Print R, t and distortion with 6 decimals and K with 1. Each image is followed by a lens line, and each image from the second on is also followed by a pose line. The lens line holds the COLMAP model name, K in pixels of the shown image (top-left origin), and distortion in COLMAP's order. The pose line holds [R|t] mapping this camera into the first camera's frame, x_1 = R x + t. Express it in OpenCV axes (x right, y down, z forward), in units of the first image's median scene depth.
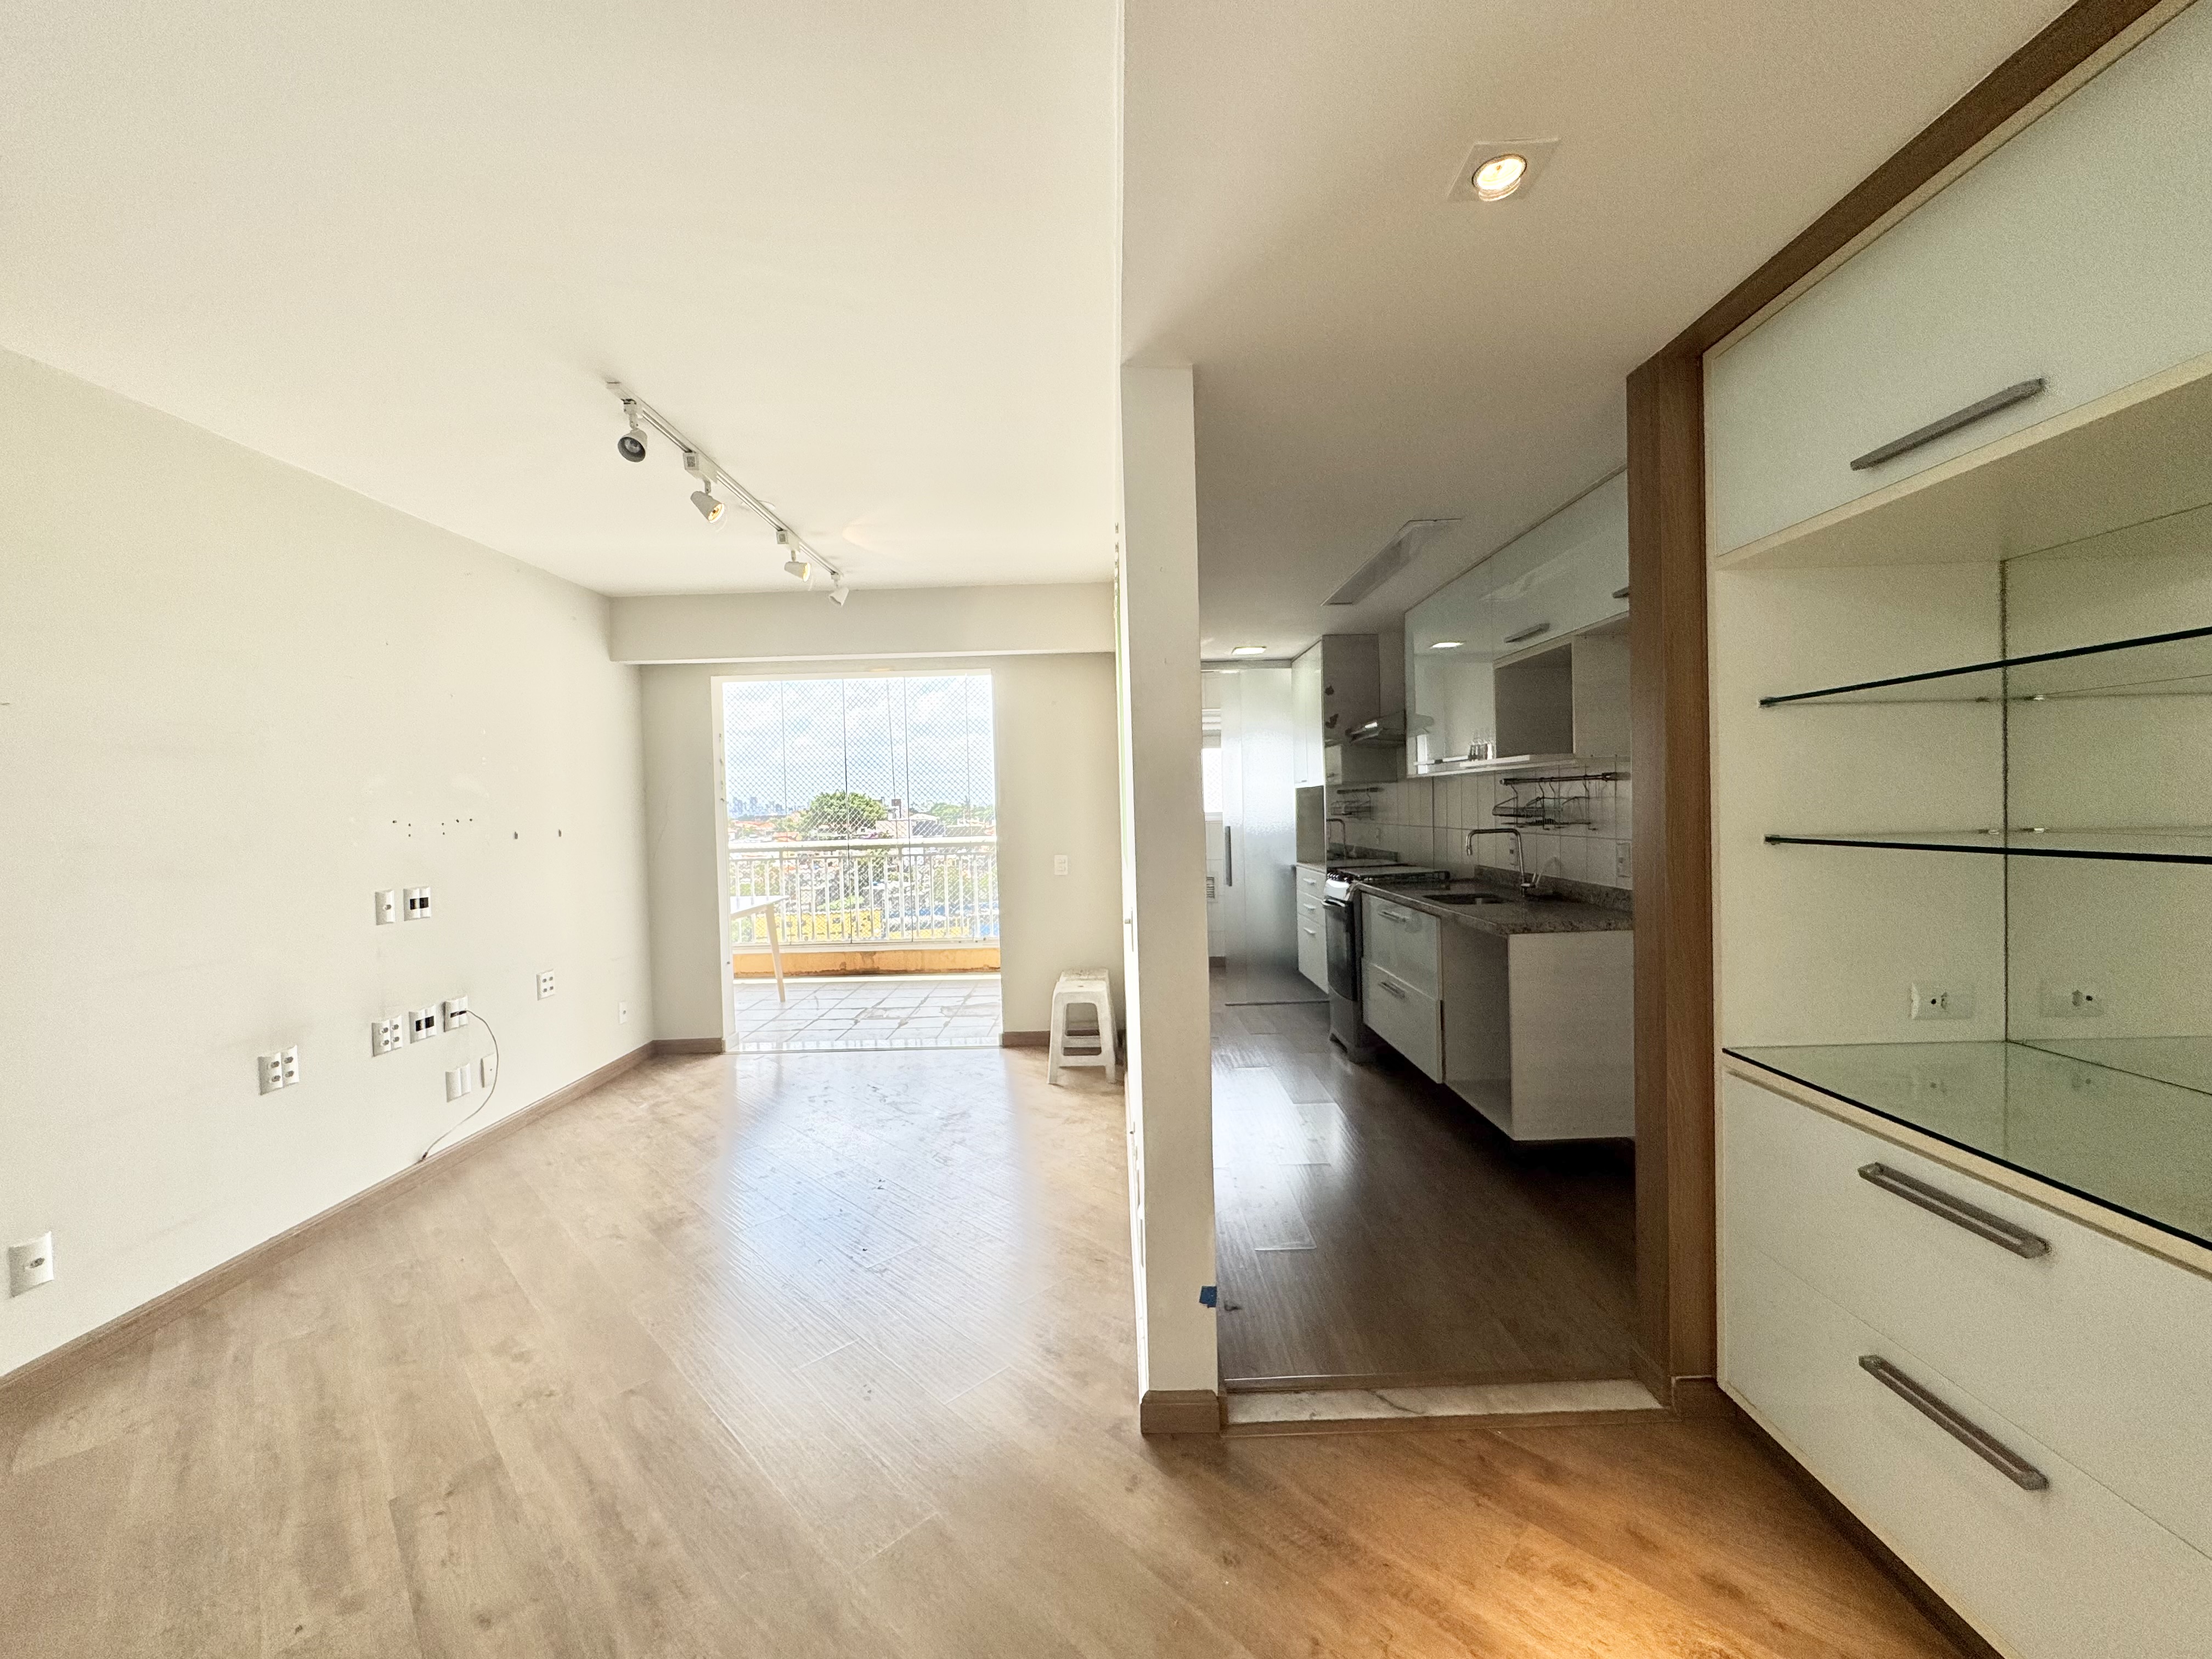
lens RADIAL K [[881.9, 0, 1106.2], [0, 881.9, 825.6], [0, 0, 1]] dist [-0.002189, 0.000709]
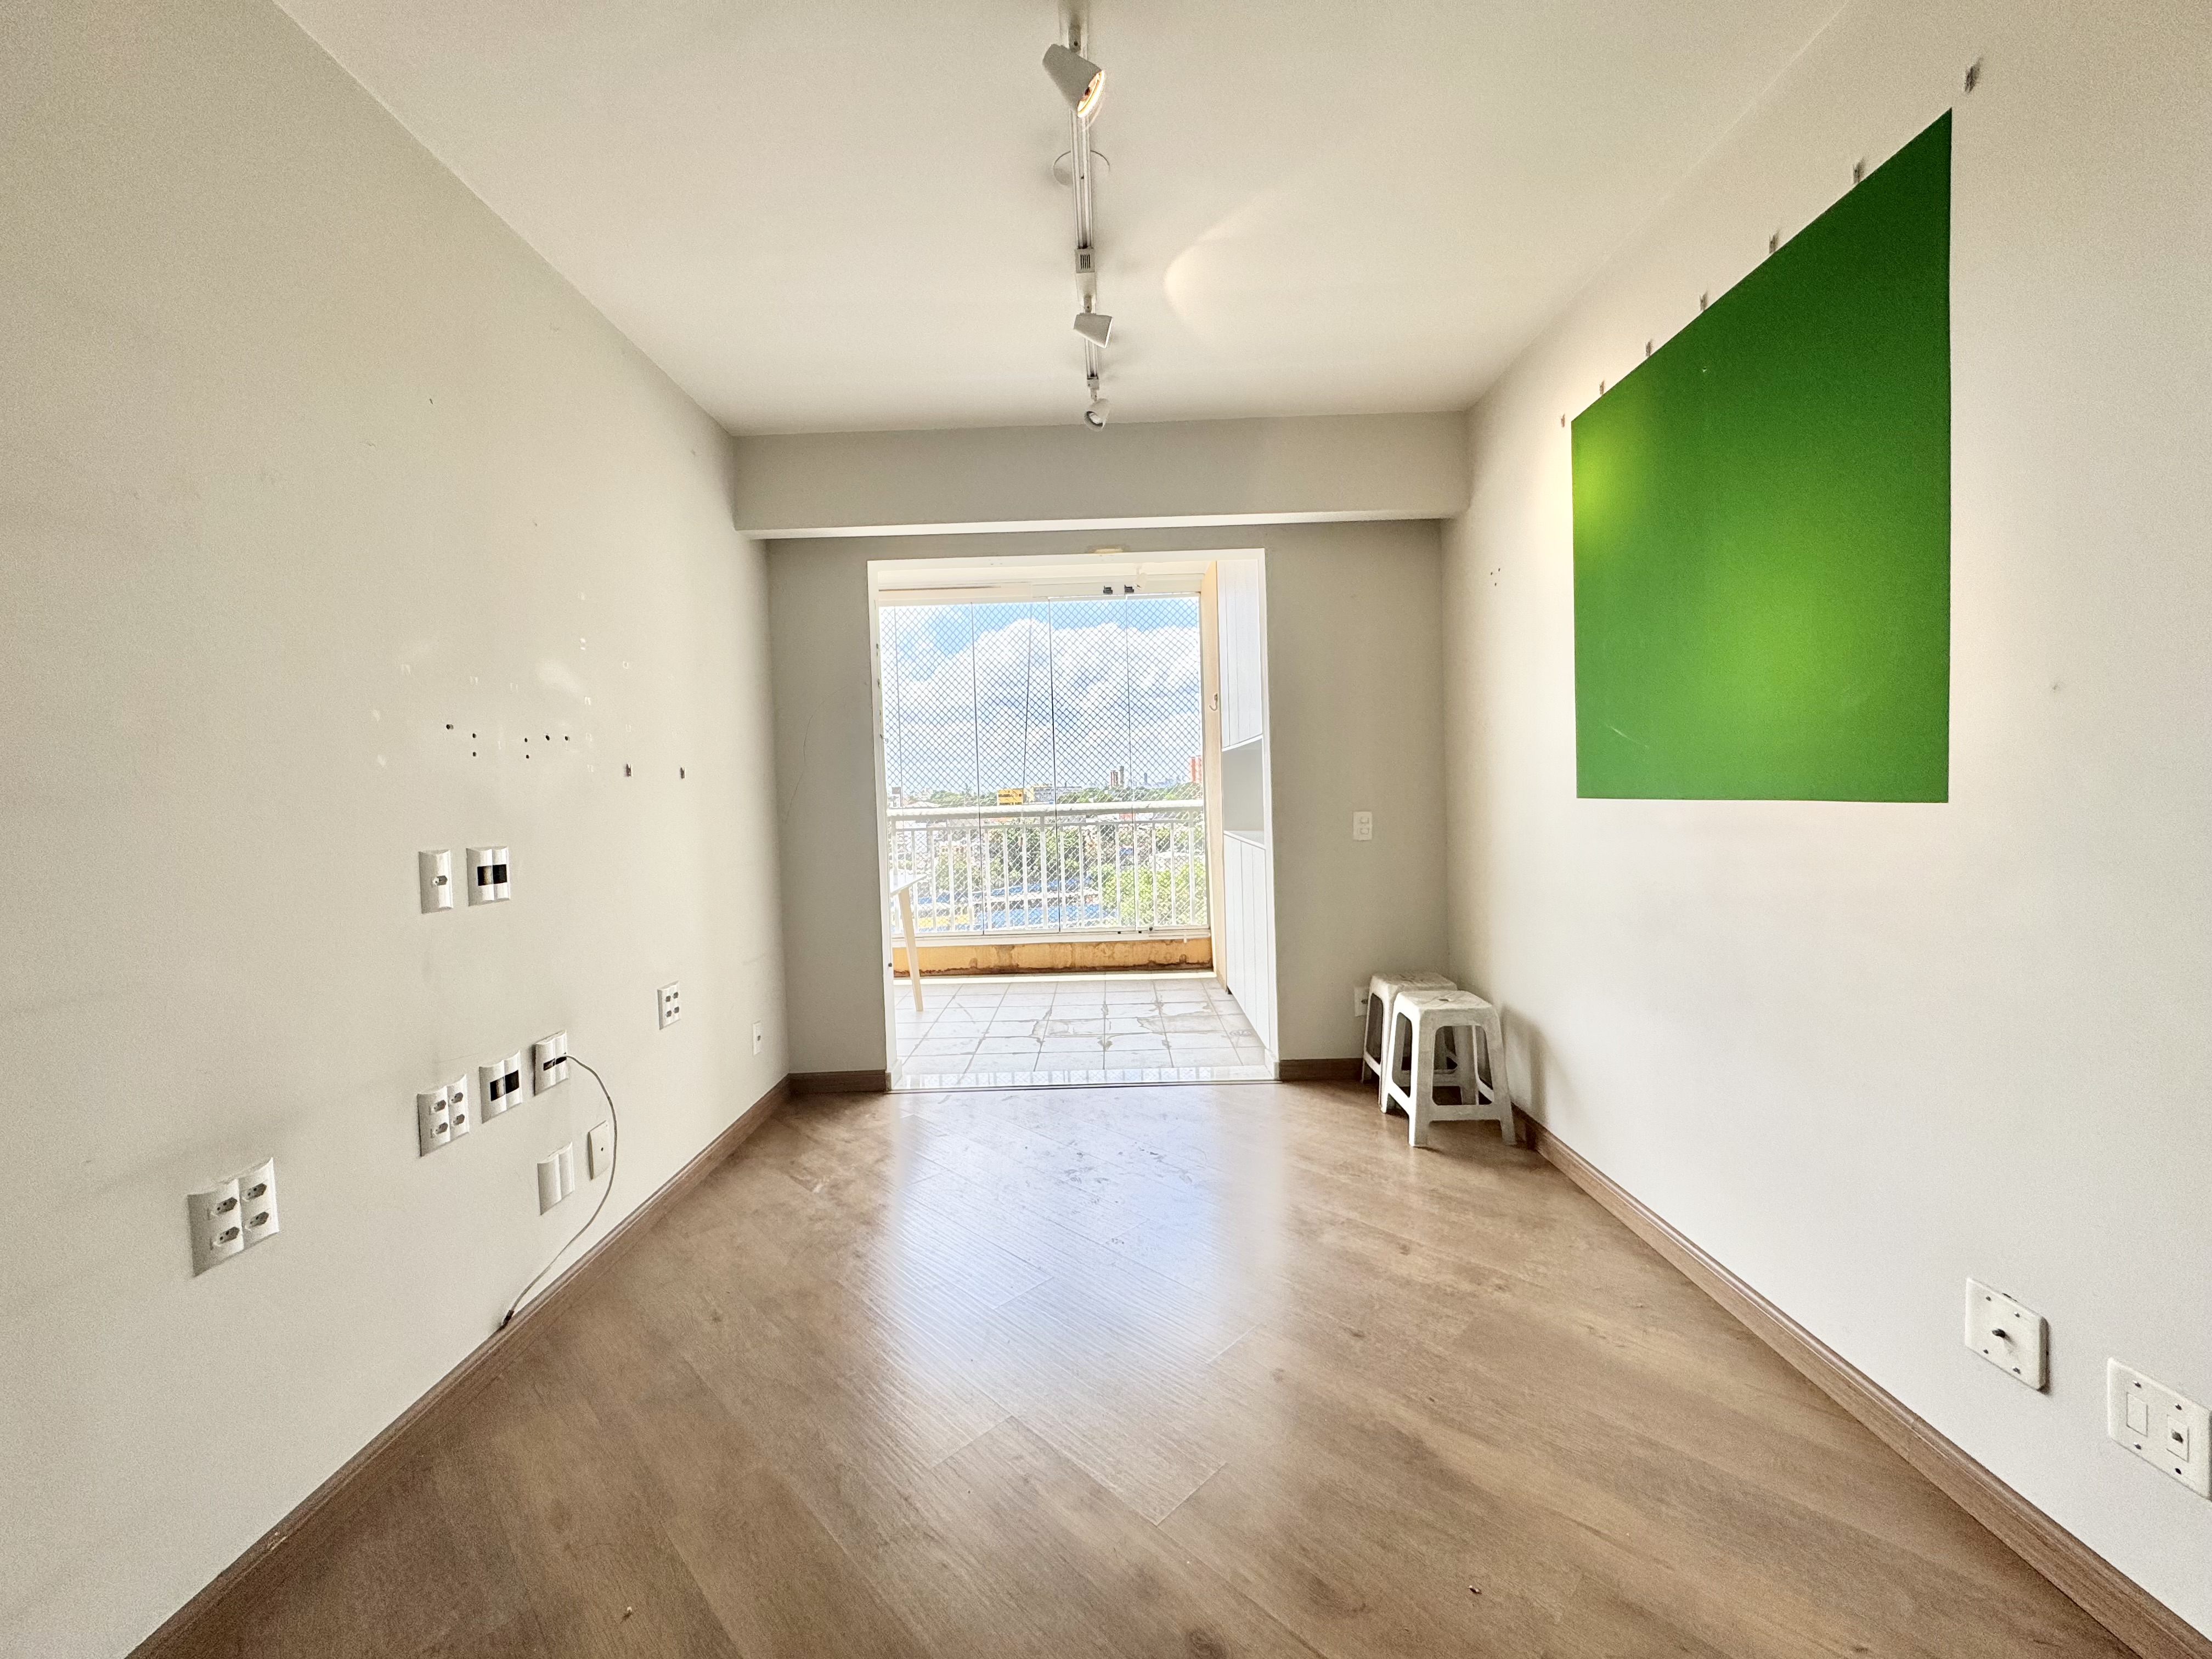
lens RADIAL K [[881.9, 0, 1104.9], [0, 881.9, 824.0], [0, 0, 1]] dist [-0.002189, 0.000709]
pose [[0.999987, -0.004925, -0.001384, -0.351340], [0.004942, 0.999905, 0.012834, 0.046064], [0.001321, -0.012841, 0.999917, 0.396494]]
